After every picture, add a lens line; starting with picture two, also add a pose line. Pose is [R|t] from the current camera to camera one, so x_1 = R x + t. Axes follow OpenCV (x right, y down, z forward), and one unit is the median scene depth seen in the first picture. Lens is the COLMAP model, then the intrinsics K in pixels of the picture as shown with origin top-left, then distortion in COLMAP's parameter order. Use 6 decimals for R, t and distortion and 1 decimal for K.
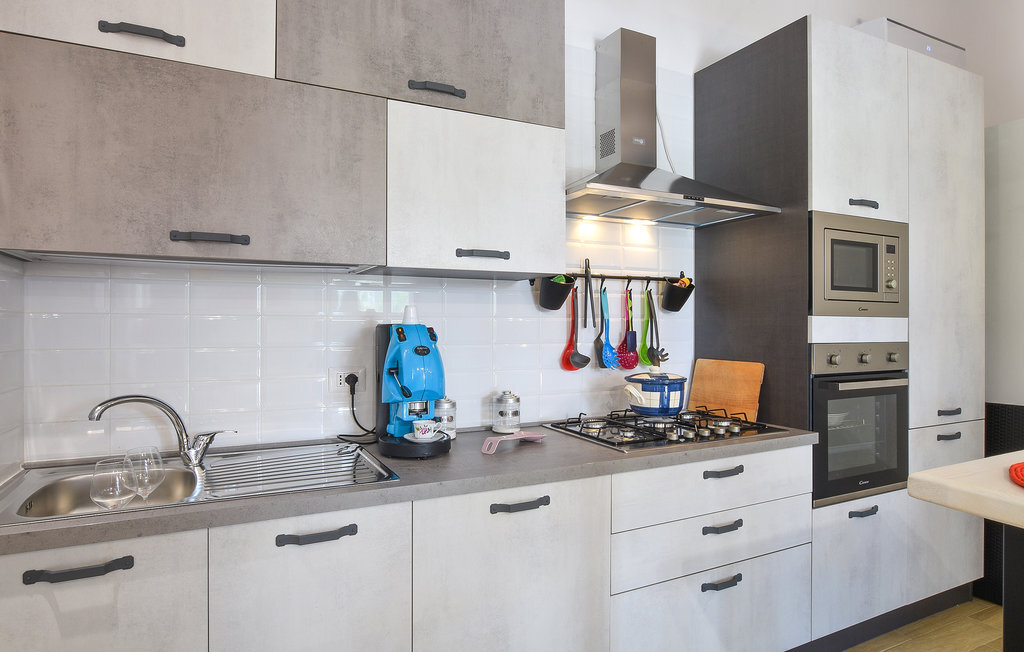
lens RADIAL K [[580.7, 0, 513.8], [0, 580.7, 319.5], [0, 0, 1]] dist [-0.015338, 0.000175]
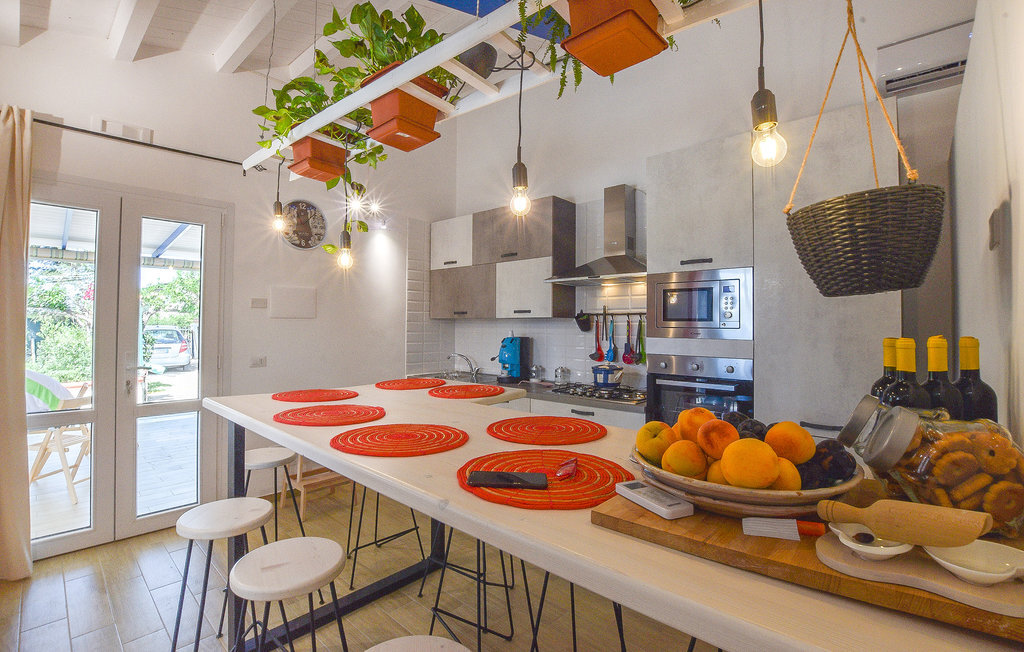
lens RADIAL K [[458.0, 0, 513.8], [0, 458.0, 325.1], [0, 0, 1]] dist [-0.029806, 0.002396]
pose [[0.378149, -0.001554, -0.925743, 1.958715], [-0.000003, 0.999999, -0.001679, -0.047881], [0.925745, 0.000637, 0.378149, 0.166953]]
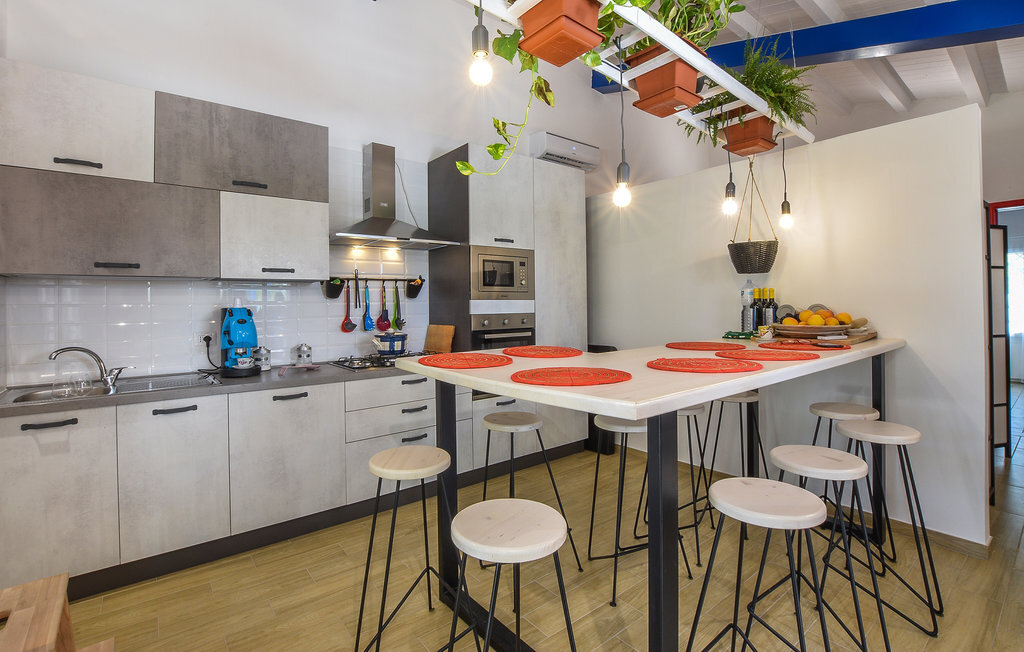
lens RADIAL K [[458.0, 0, 491.1], [0, 458.0, 299.3], [0, 0, 1]] dist [-0.029806, 0.002396]
pose [[0.981715, -0.013695, 0.189866, 0.357836], [0.015046, 0.999871, -0.005674, 0.001272], [-0.189764, 0.008427, 0.981794, -0.613125]]
